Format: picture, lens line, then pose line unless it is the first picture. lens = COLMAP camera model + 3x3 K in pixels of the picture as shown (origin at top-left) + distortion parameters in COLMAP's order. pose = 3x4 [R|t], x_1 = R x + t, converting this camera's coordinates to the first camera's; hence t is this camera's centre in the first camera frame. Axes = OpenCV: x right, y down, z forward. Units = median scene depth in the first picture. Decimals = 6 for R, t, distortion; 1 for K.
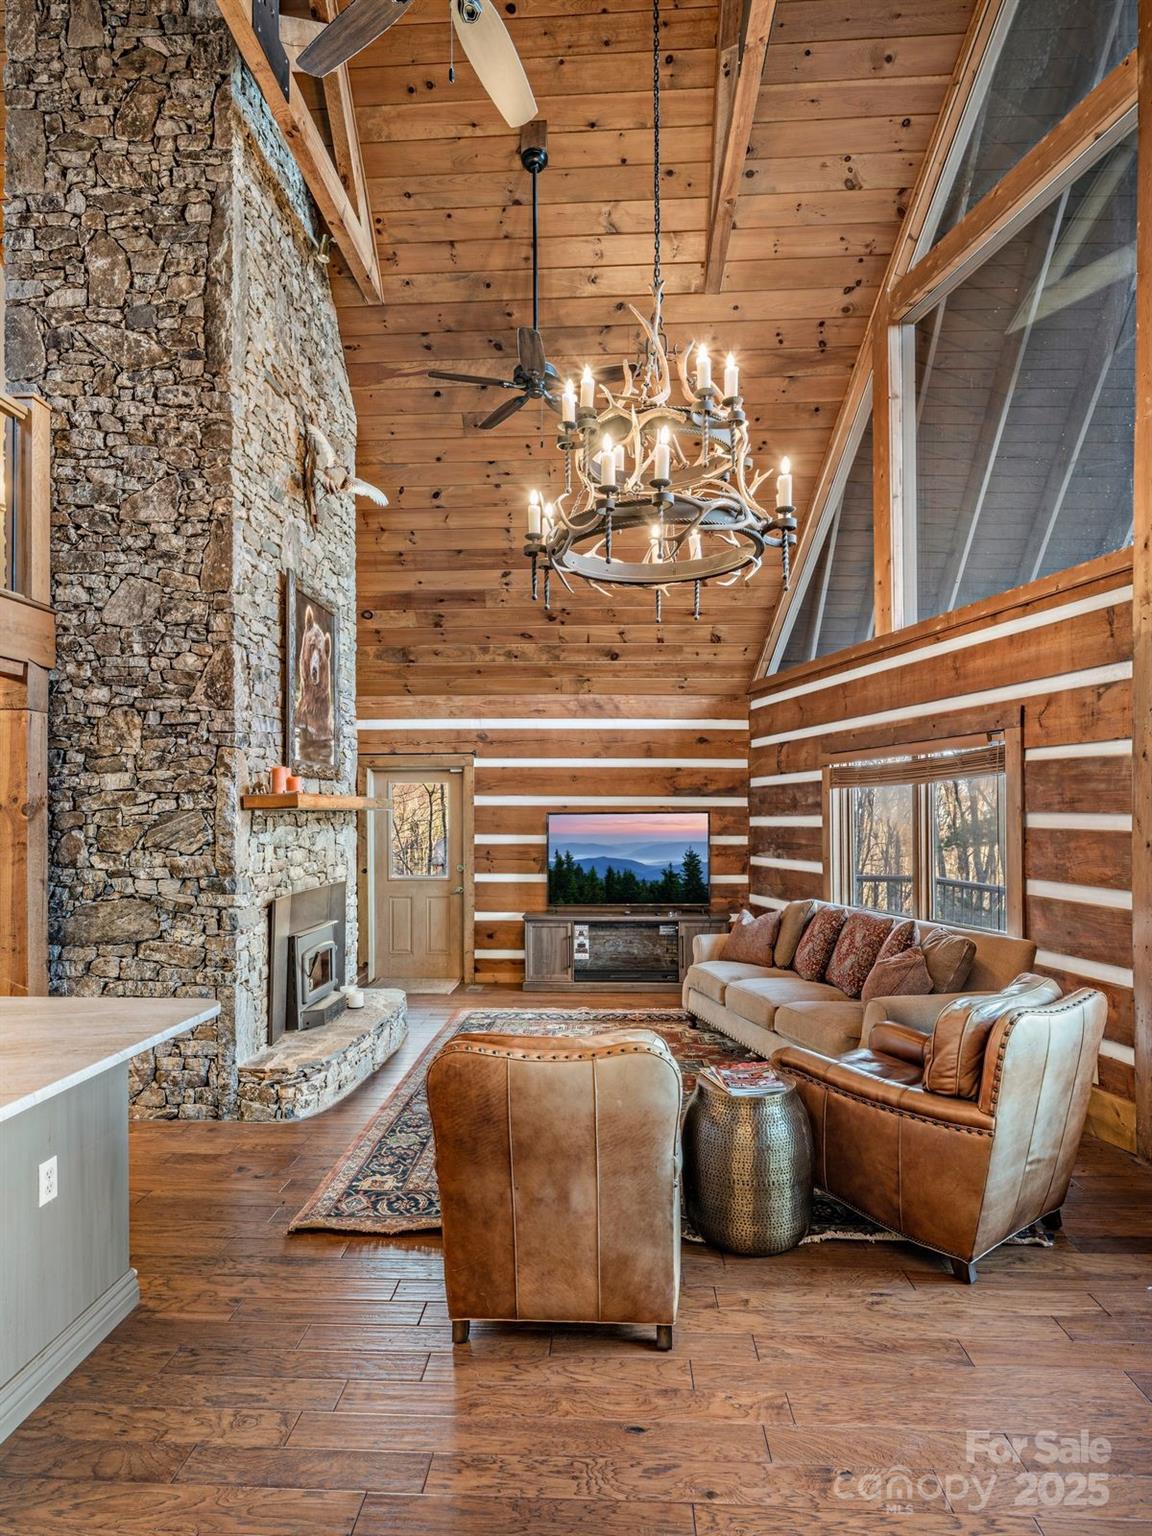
lens RADIAL K [[841.6, 0, 573.0], [0, 841.6, 813.9], [0, 0, 1]] dist [0.002227, -0.000902]
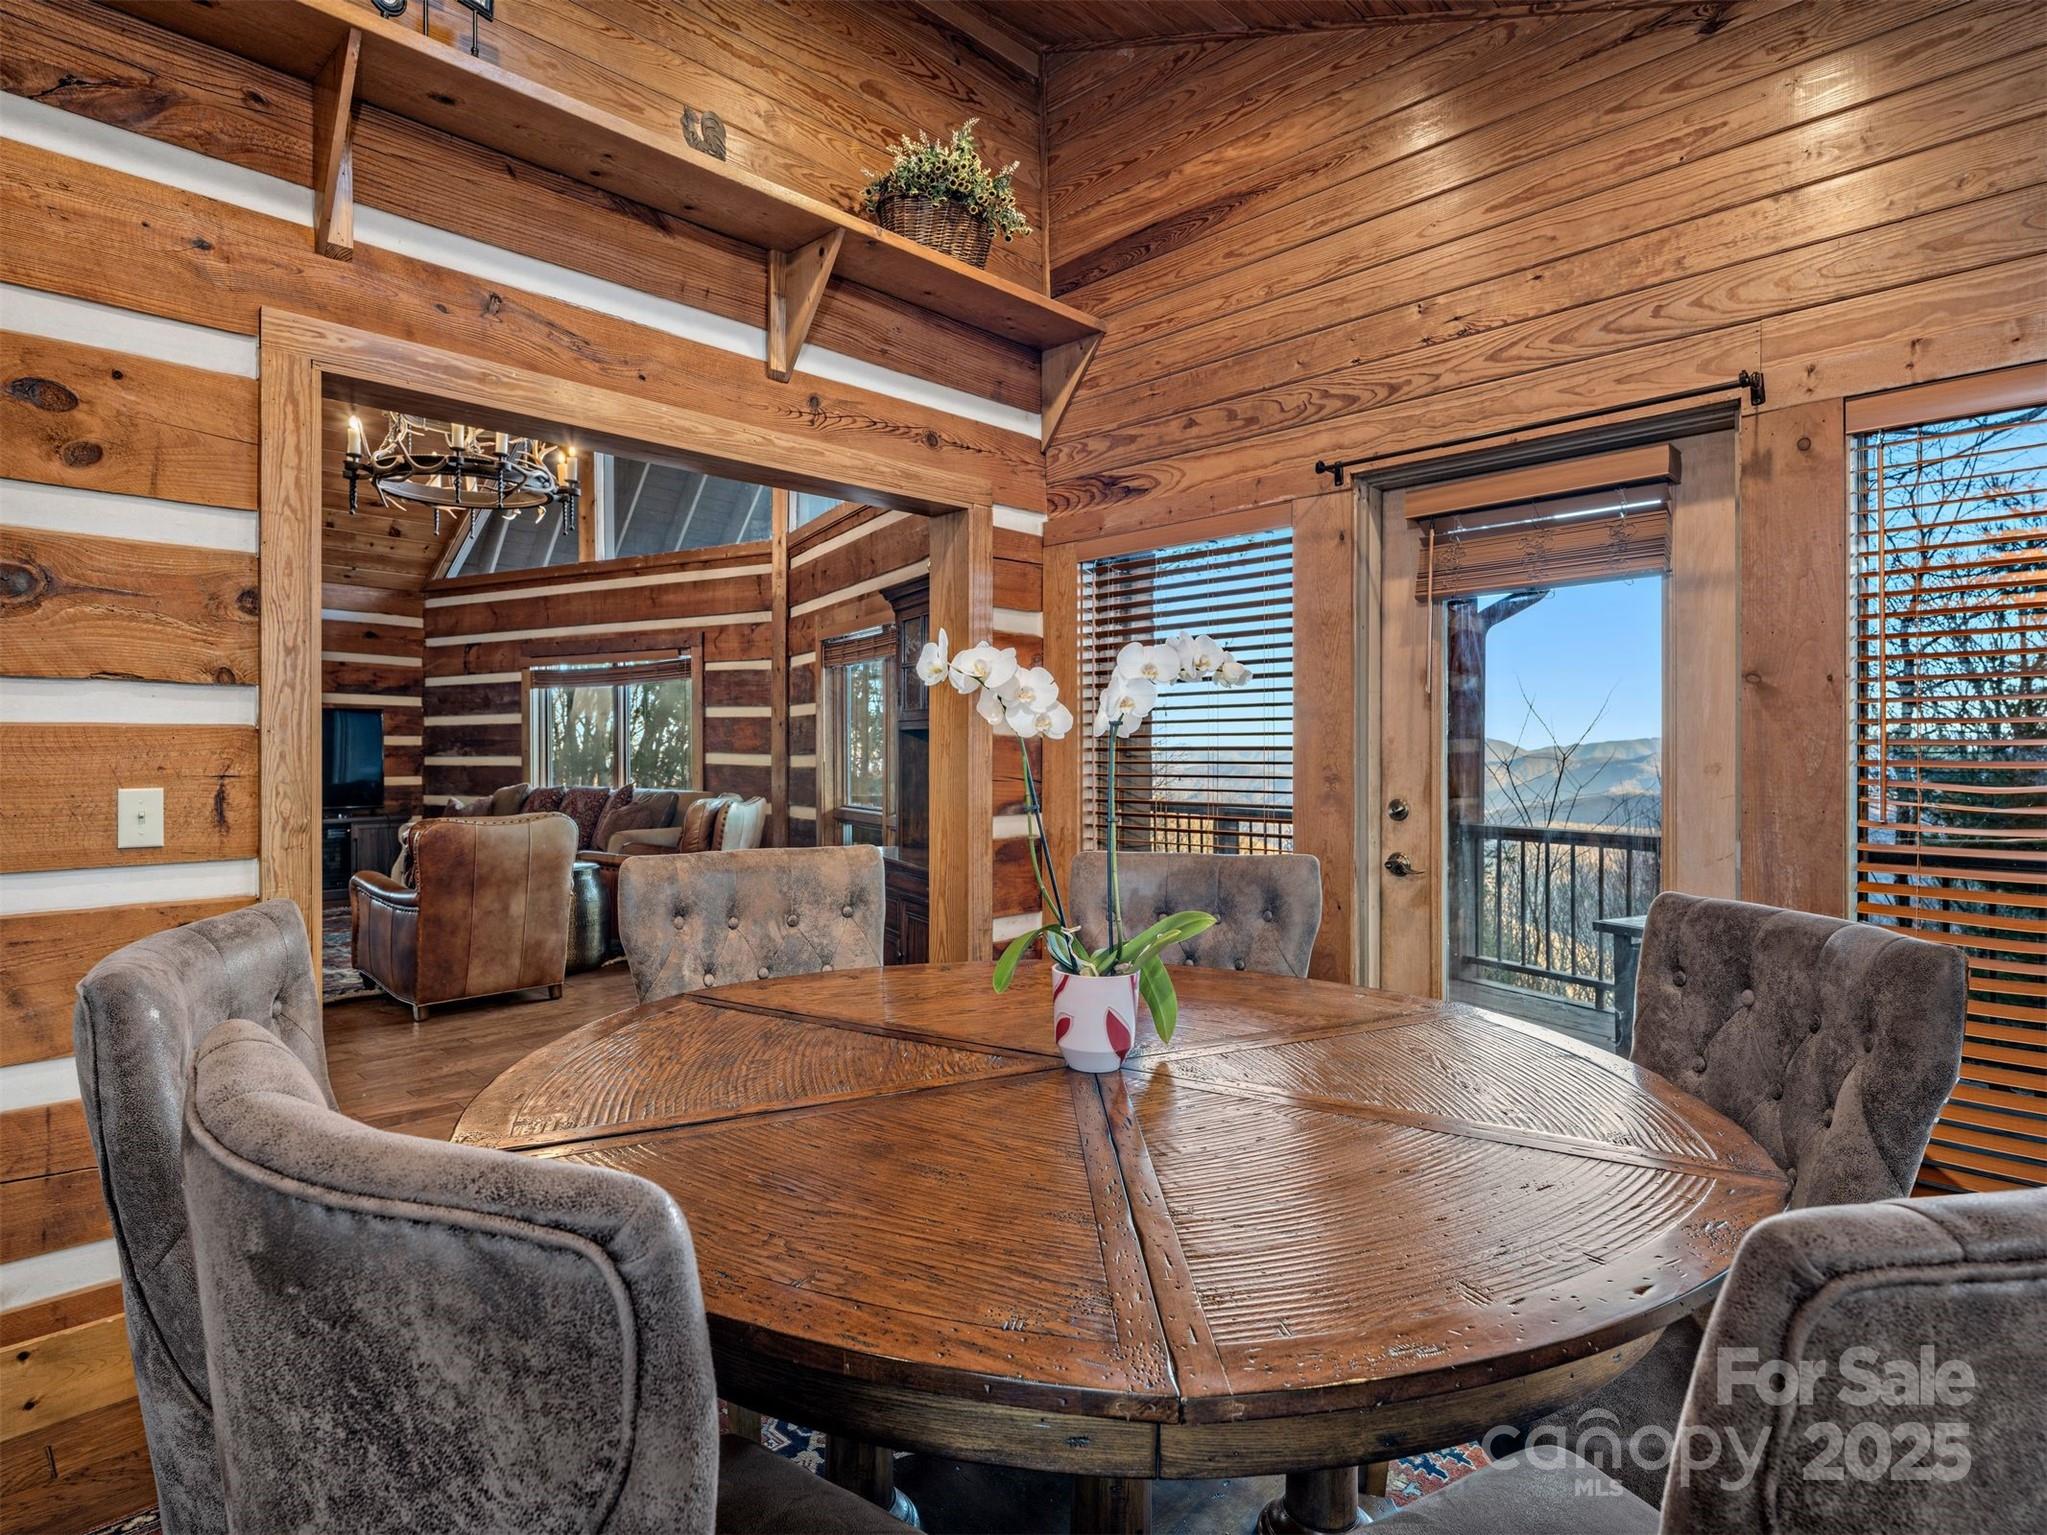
lens RADIAL K [[1121.6, 0, 1029.7], [0, 1121.6, 738.6], [0, 0, 1]] dist [0.002227, -0.000902]
pose [[0.651874, 0.013285, 0.758211, -0.561819], [-0.002239, 0.999876, -0.015594, 0.083257], [-0.758324, 0.008467, 0.651823, -0.678851]]
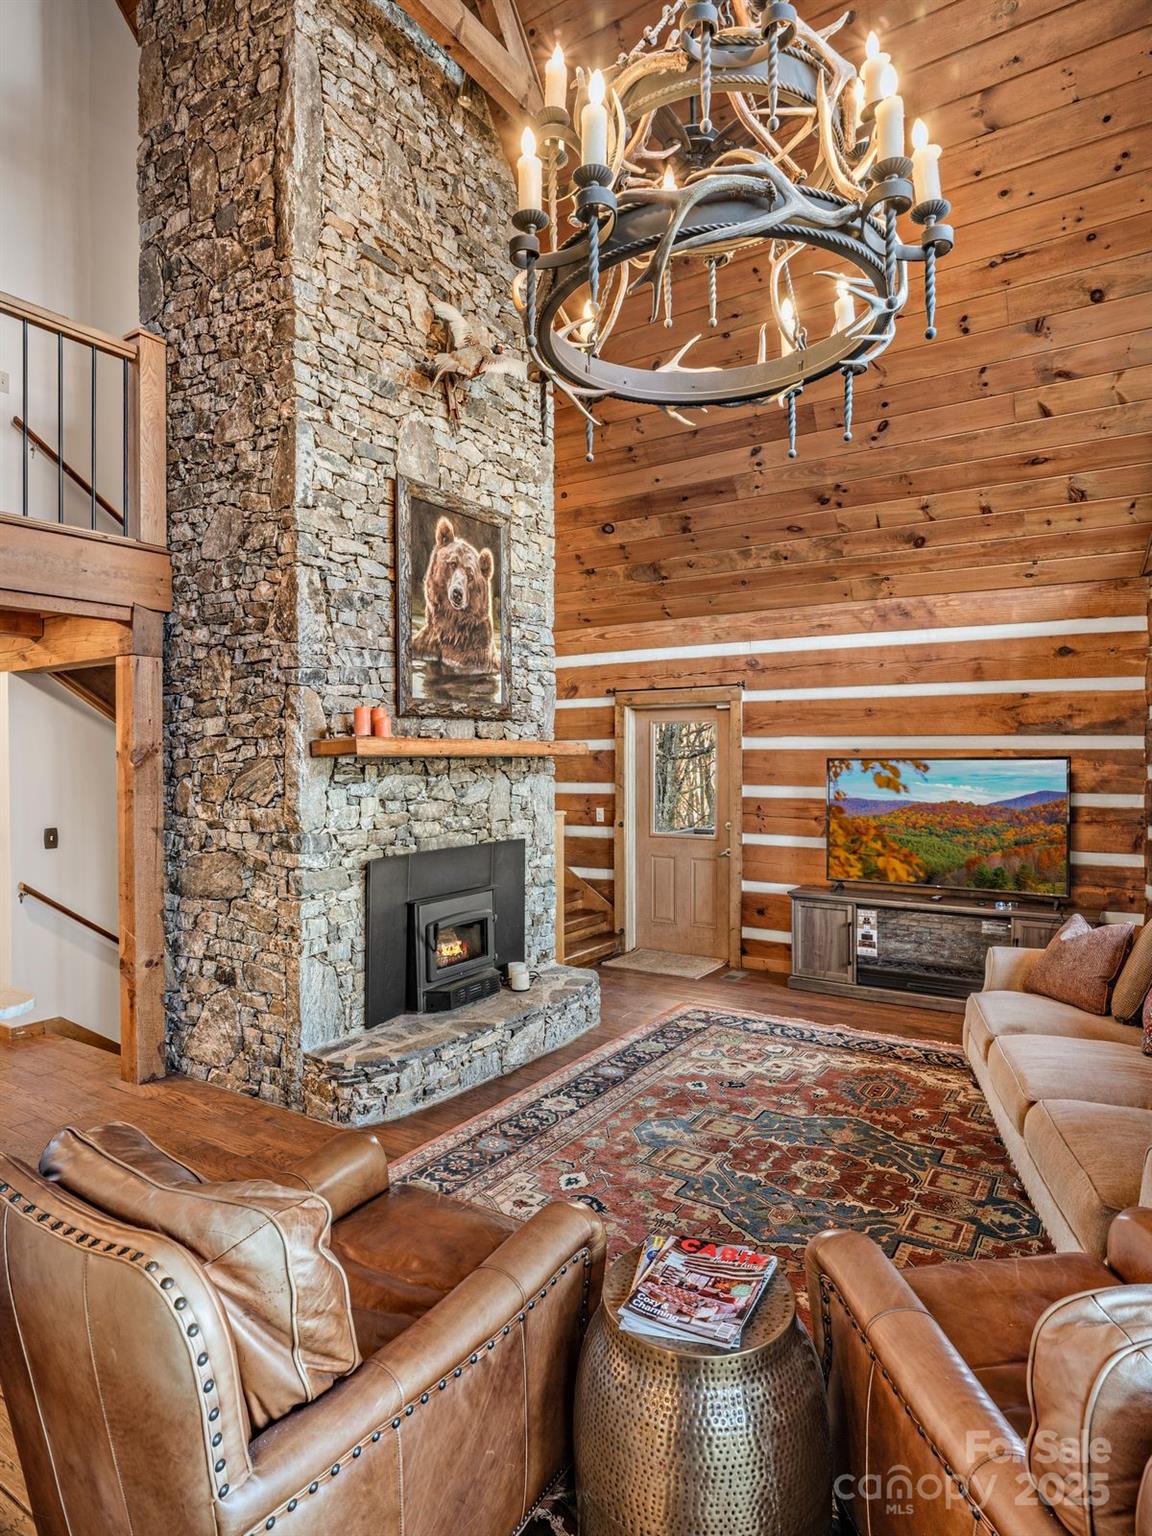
lens RADIAL K [[858.7, 0, 579.7], [0, 858.7, 767.8], [0, 0, 1]] dist [0.003289, -0.000813]
pose [[0.865838, 0.007396, -0.500270, 0.285495], [-0.000655, 0.999907, 0.013649, -0.005741], [0.500325, -0.011490, 0.865762, 0.366678]]
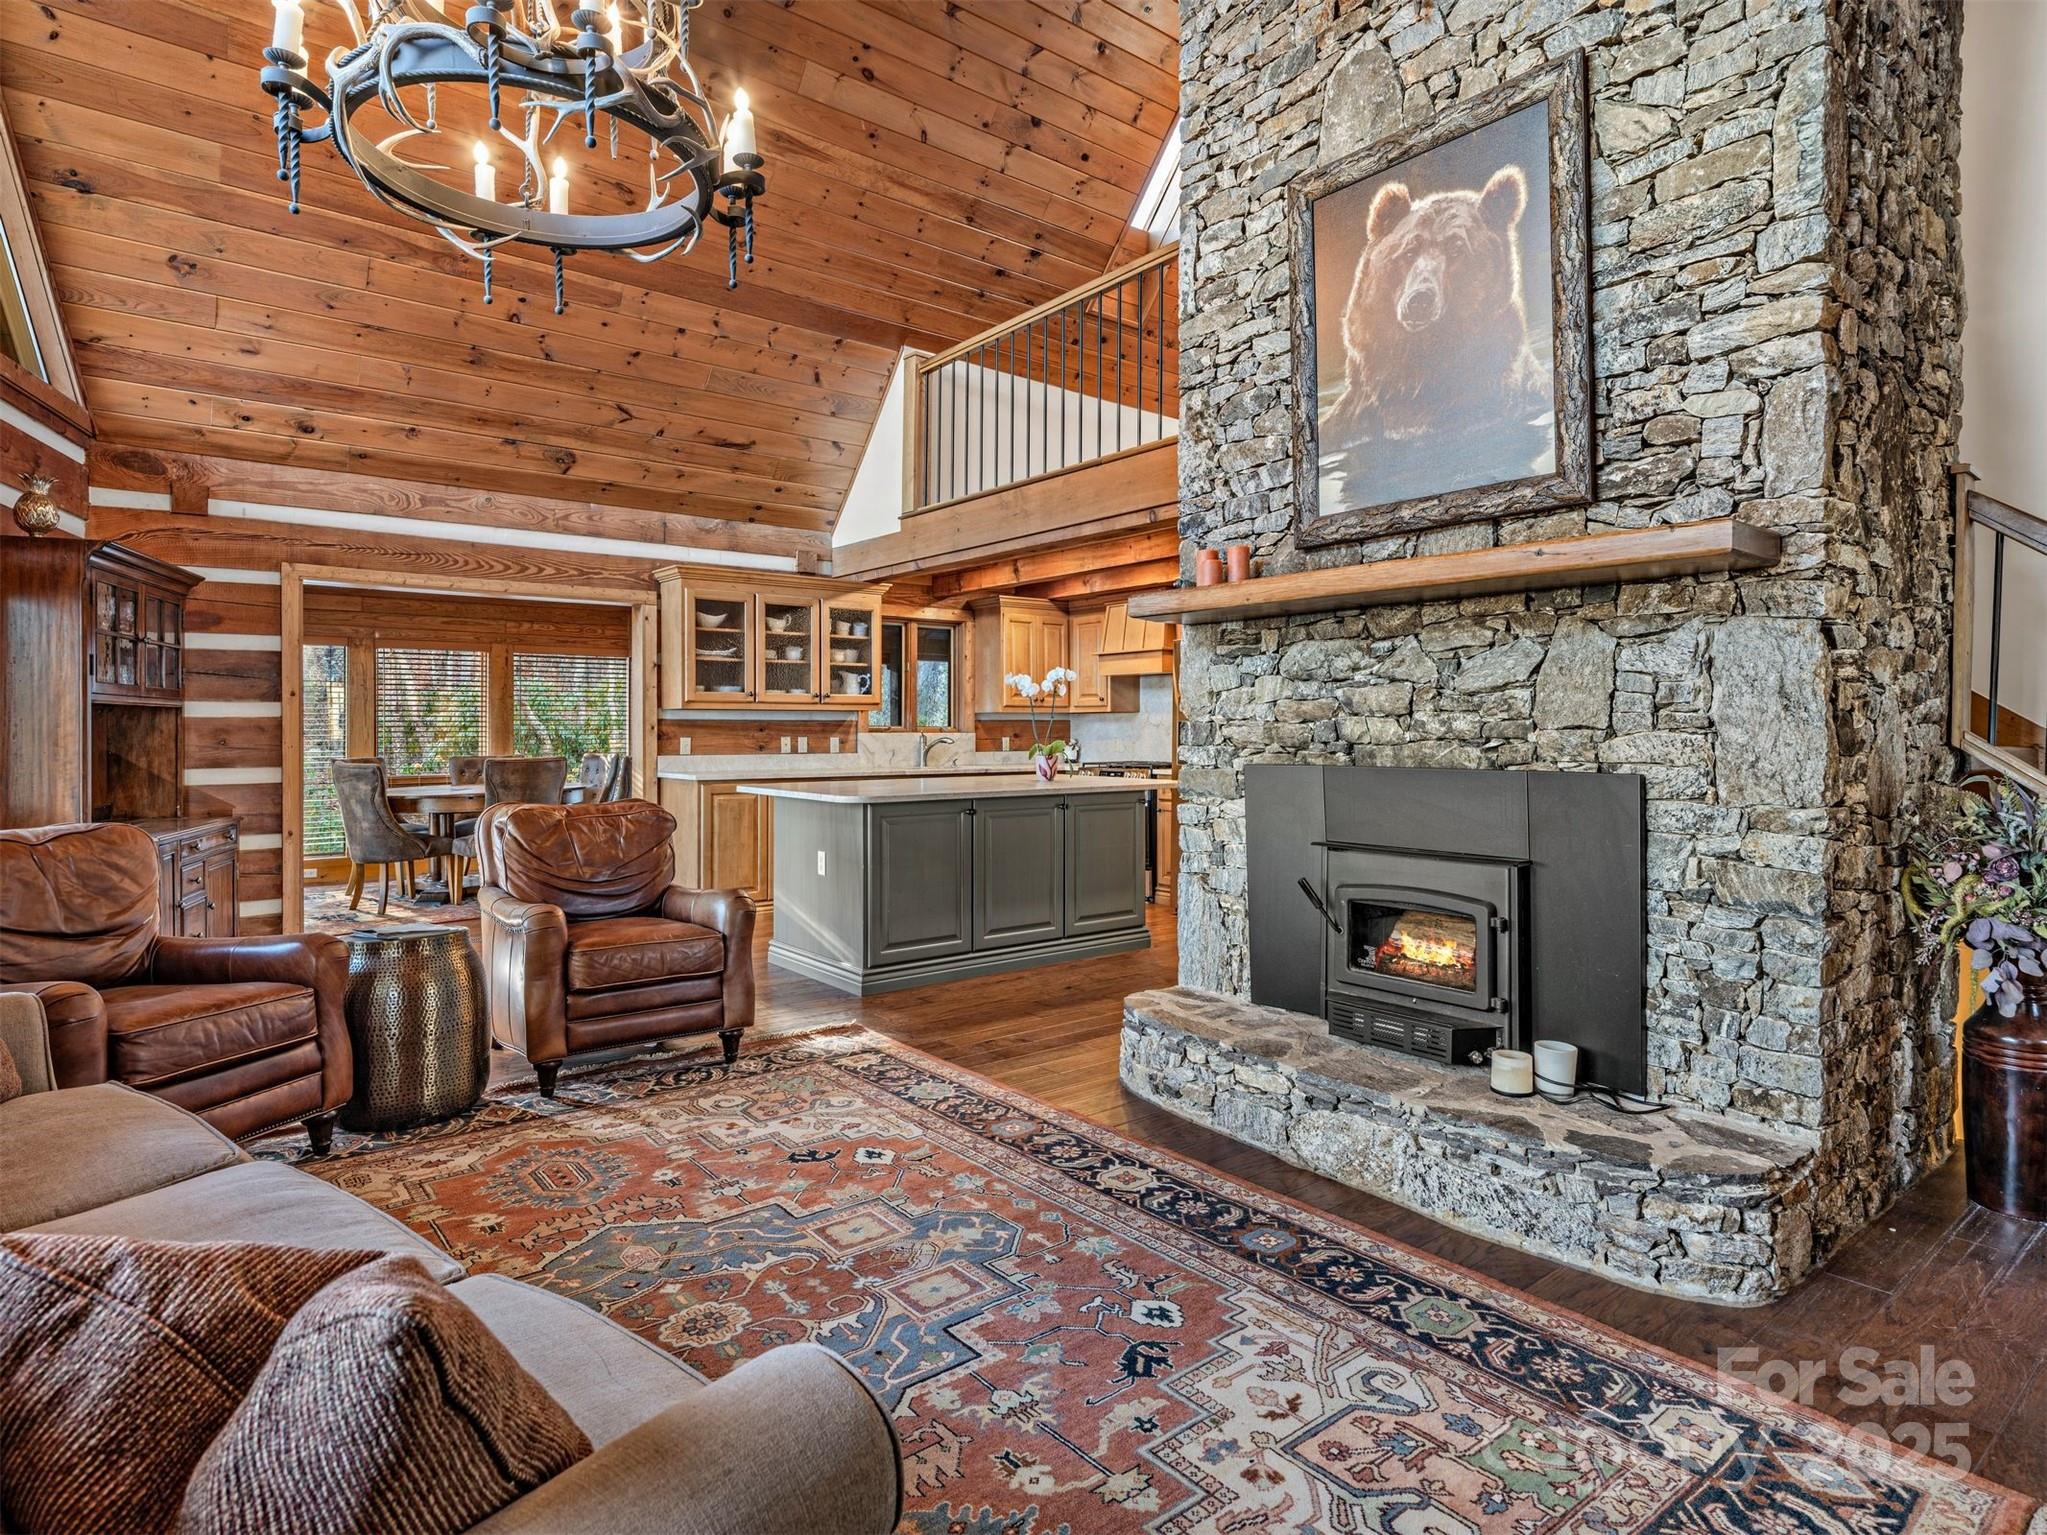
lens RADIAL K [[1121.6, 0, 1029.7], [0, 1121.6, 738.6], [0, 0, 1]] dist [0.002227, -0.000902]
pose [[-0.745172, 0.005727, -0.666847, 0.322834], [-0.000348, 0.999960, 0.008977, 0.080086], [0.666872, 0.006921, -0.745140, 1.585255]]
